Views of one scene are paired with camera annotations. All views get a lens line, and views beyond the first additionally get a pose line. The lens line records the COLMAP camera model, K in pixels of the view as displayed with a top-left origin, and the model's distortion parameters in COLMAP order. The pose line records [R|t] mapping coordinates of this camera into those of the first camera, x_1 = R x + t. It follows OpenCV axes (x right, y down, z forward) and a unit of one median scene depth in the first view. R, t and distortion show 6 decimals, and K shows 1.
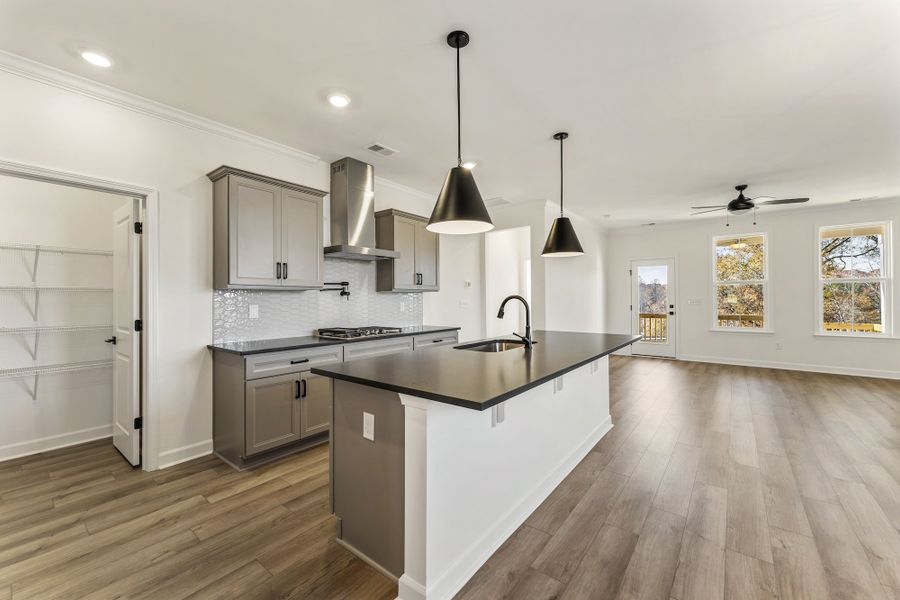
lens RADIAL K [[359.9, 0, 447.4], [0, 359.9, 297.1], [0, 0, 1]] dist [0.001404, 0.000249]
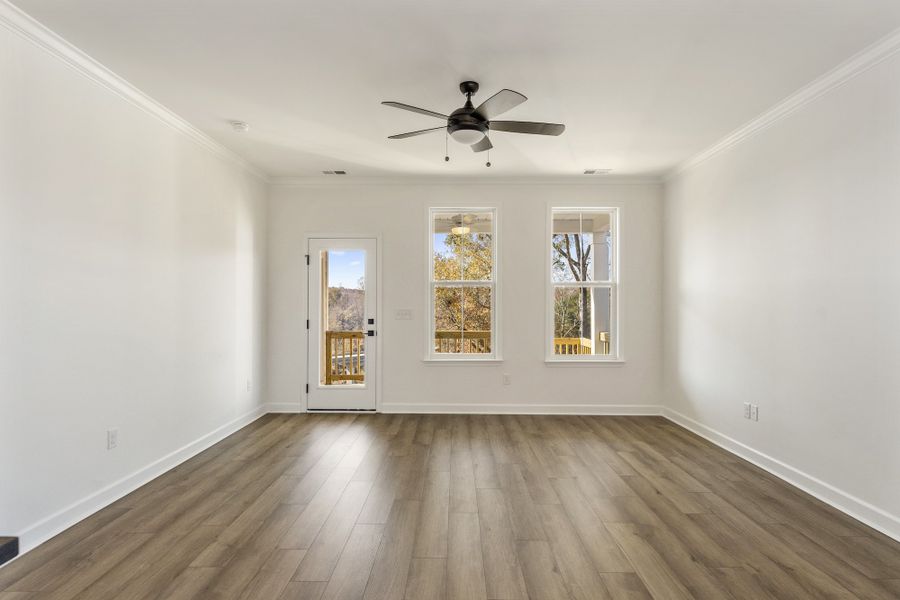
lens RADIAL K [[359.9, 0, 447.4], [0, 359.9, 297.1], [0, 0, 1]] dist [0.001404, 0.000249]
pose [[0.796049, 0.021949, 0.604834, 0.383213], [-0.009724, 0.999677, -0.023479, -0.000556], [-0.605154, 0.012809, 0.796005, 0.482513]]
